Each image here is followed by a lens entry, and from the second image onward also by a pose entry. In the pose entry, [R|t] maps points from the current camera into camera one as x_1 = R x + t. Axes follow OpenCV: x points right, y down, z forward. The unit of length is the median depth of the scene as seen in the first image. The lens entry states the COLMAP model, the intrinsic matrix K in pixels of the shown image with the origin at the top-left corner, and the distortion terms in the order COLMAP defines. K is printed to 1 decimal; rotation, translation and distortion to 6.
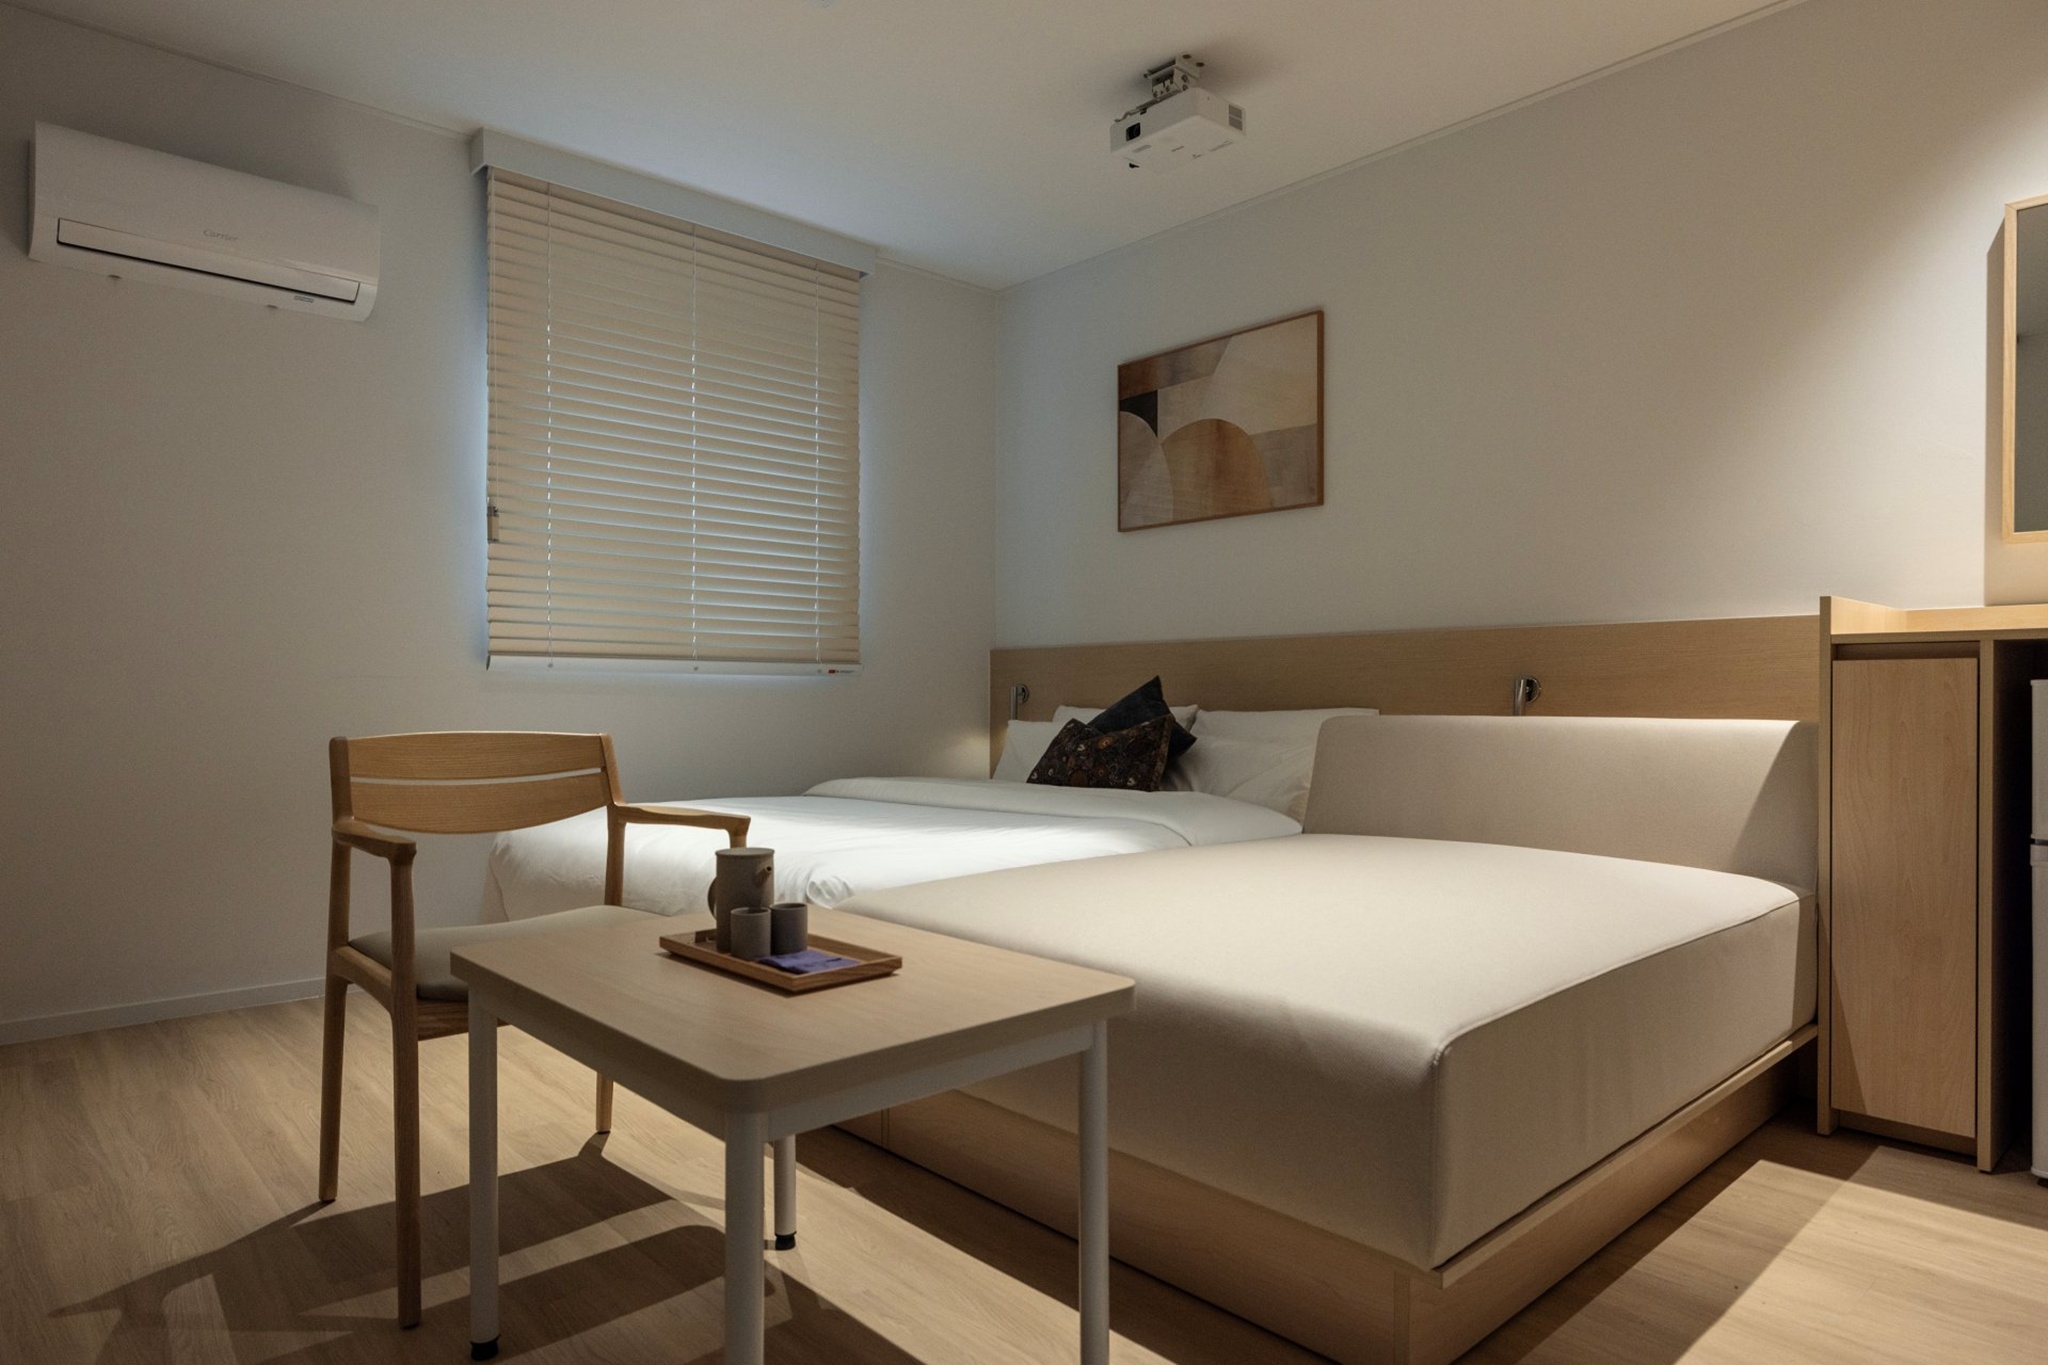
lens RADIAL K [[1160.8, 0, 1024.0], [0, 1160.8, 682.5], [0, 0, 1]] dist [-0.002380, -0.000254]
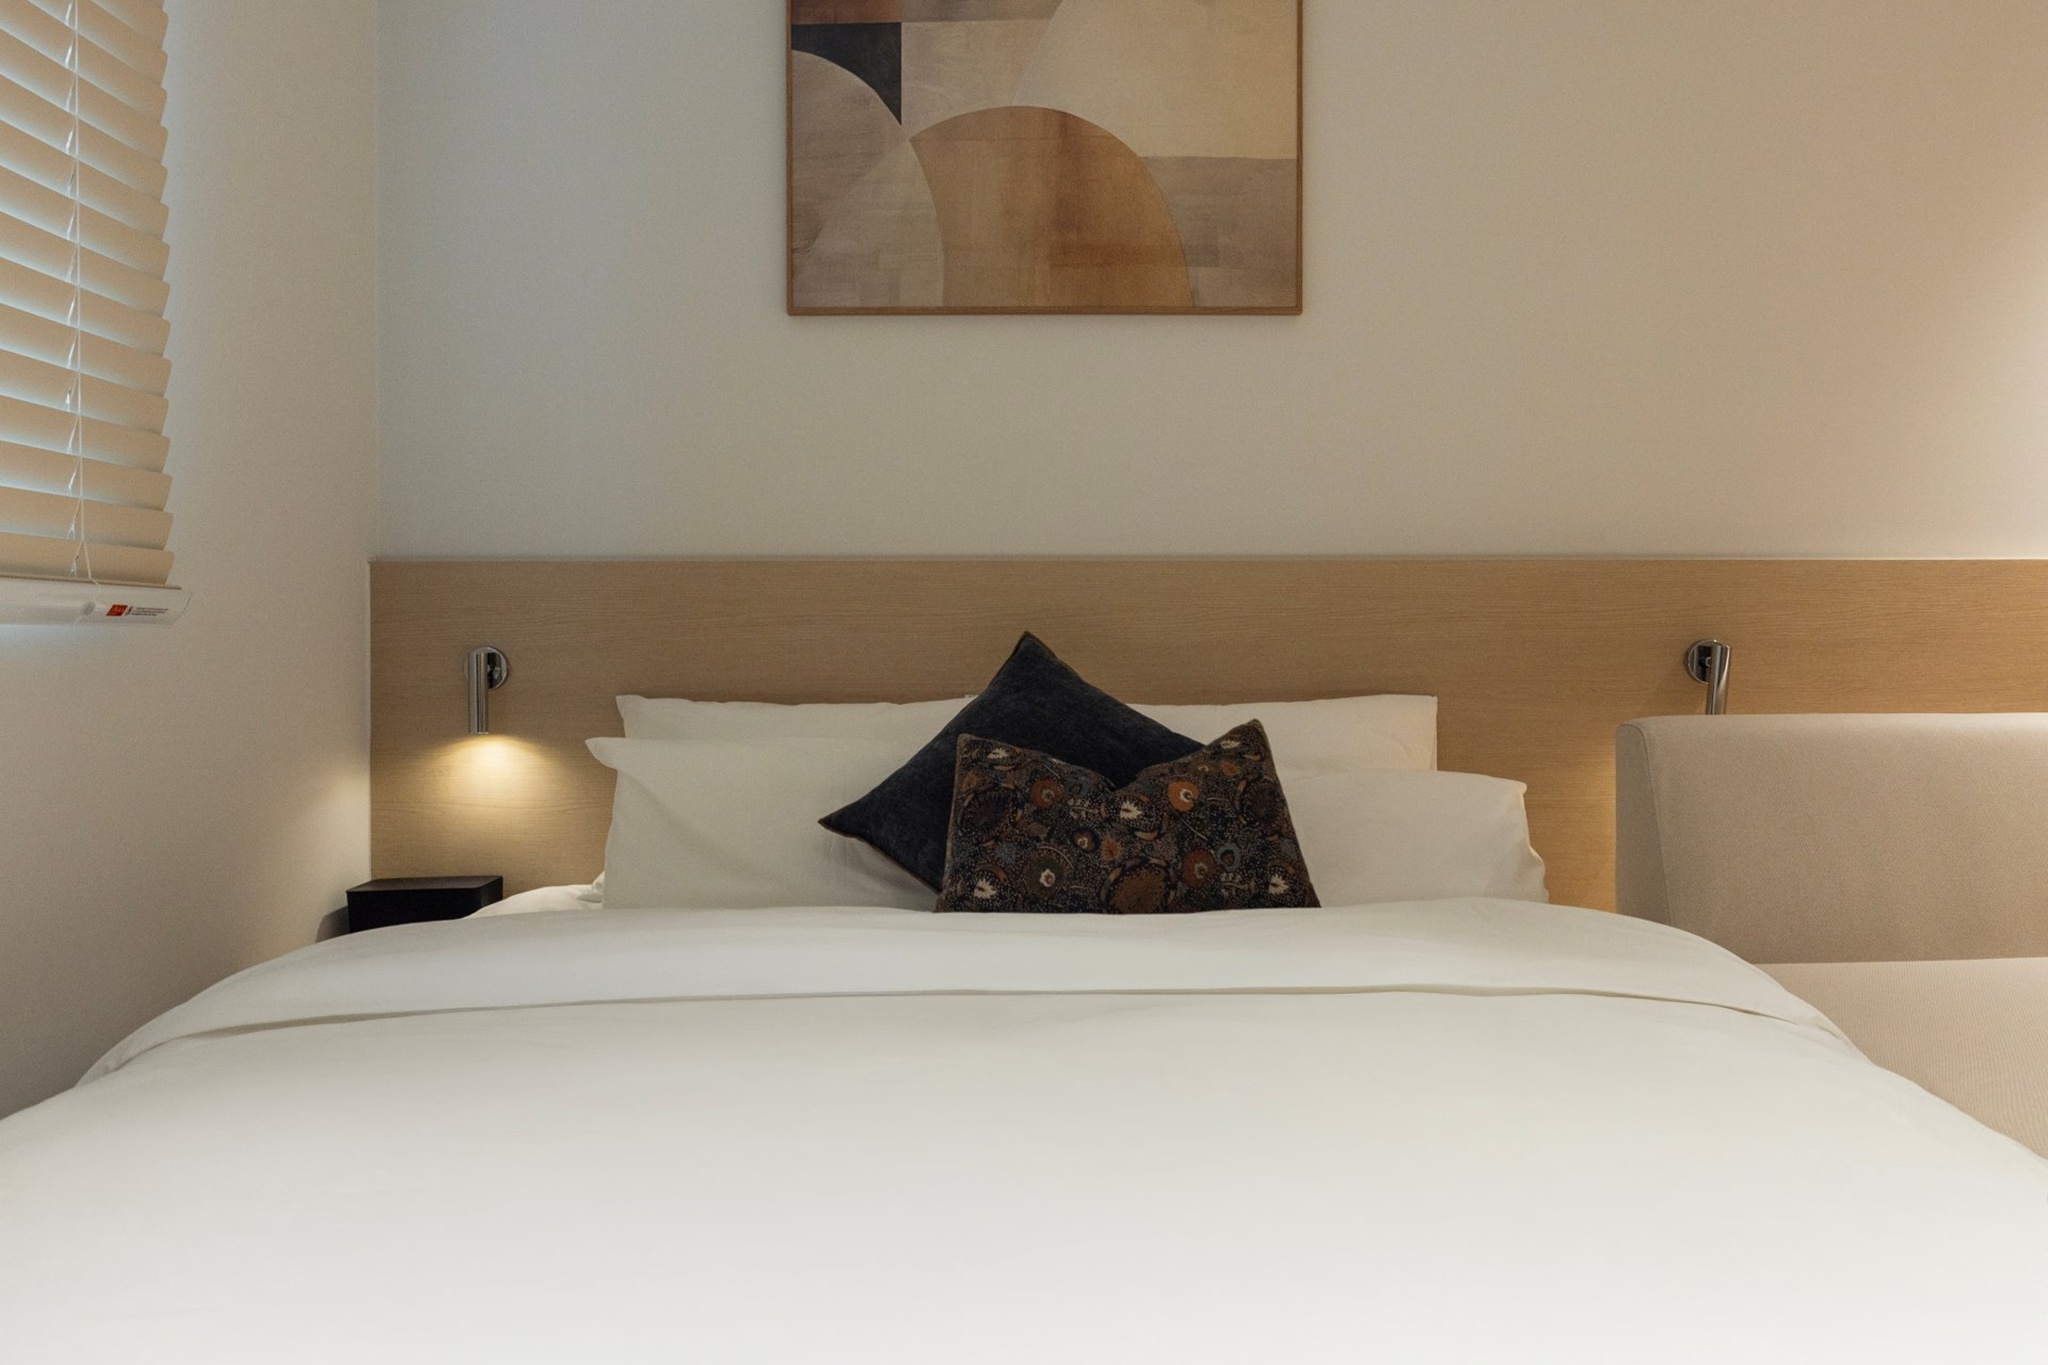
lens RADIAL K [[1452.5, 0, 1024.0], [0, 1452.5, 682.5], [0, 0, 1]] dist [-0.009380, -0.003230]
pose [[0.692736, -0.019272, 0.720934, -0.282355], [-0.006438, 0.999438, 0.032902, -0.004450], [-0.721163, -0.027433, 0.692222, 0.557486]]
